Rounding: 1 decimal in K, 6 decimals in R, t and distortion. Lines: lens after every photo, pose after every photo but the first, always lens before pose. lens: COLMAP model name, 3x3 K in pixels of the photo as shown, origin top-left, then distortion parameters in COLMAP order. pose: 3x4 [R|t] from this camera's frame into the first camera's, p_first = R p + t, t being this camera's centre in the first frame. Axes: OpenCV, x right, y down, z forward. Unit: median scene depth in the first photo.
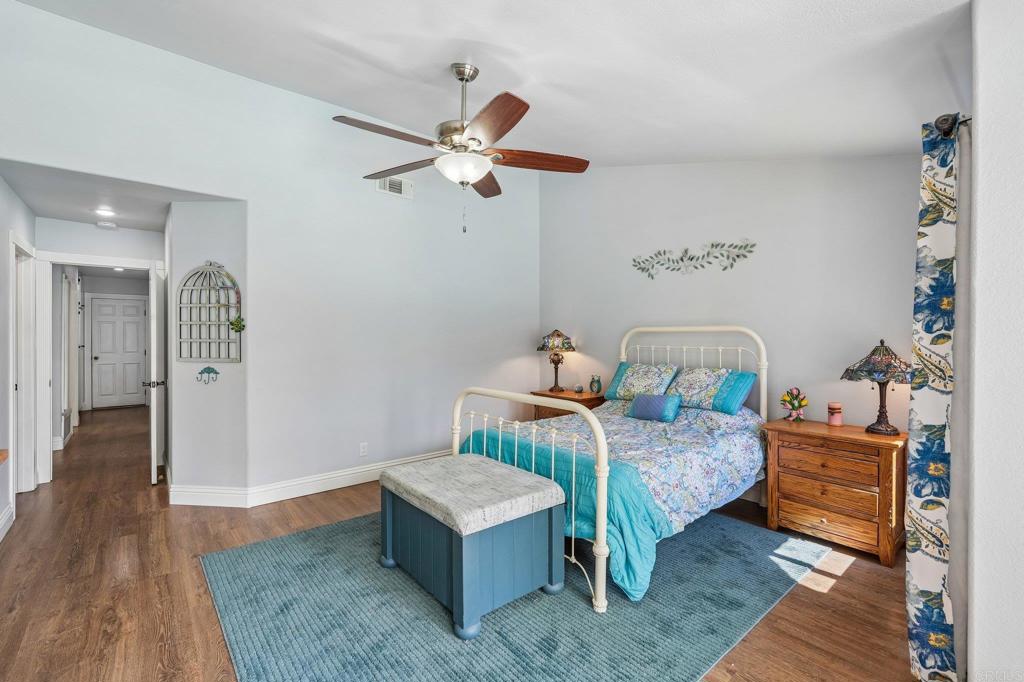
lens RADIAL K [[454.6, 0, 523.6], [0, 454.6, 334.9], [0, 0, 1]] dist [-0.008984, 0.005052]
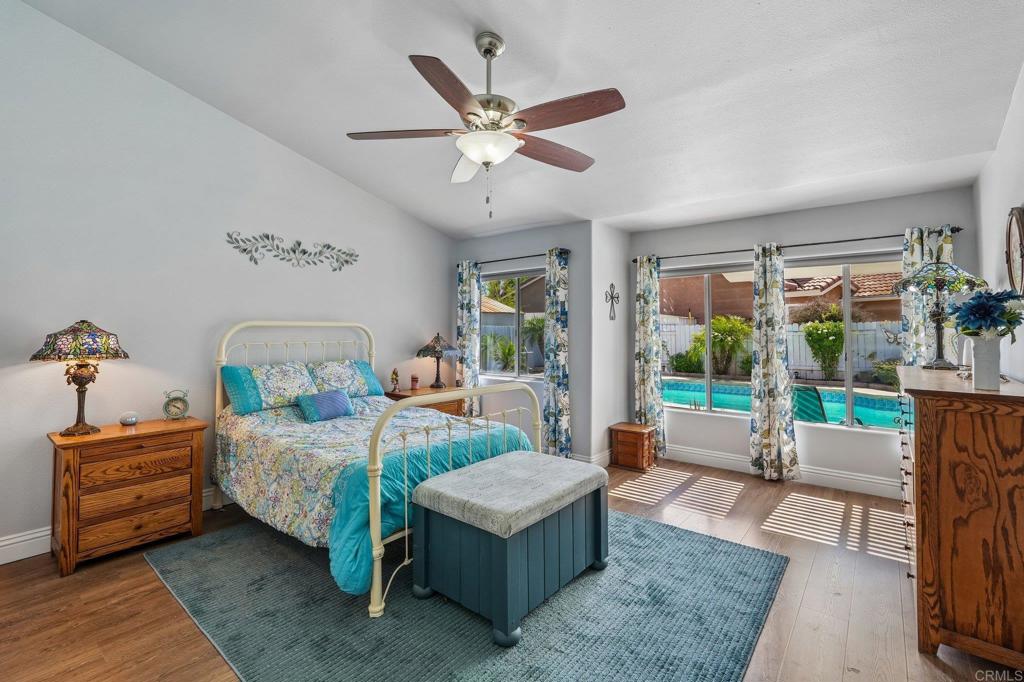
lens RADIAL K [[454.6, 0, 503.8], [0, 454.6, 319.2], [0, 0, 1]] dist [-0.008984, 0.005052]
pose [[-0.163408, 0.023808, 0.986271, -0.666031], [0.001378, 0.999713, -0.023904, 0.000673], [-0.986558, -0.002547, -0.163394, 0.725542]]
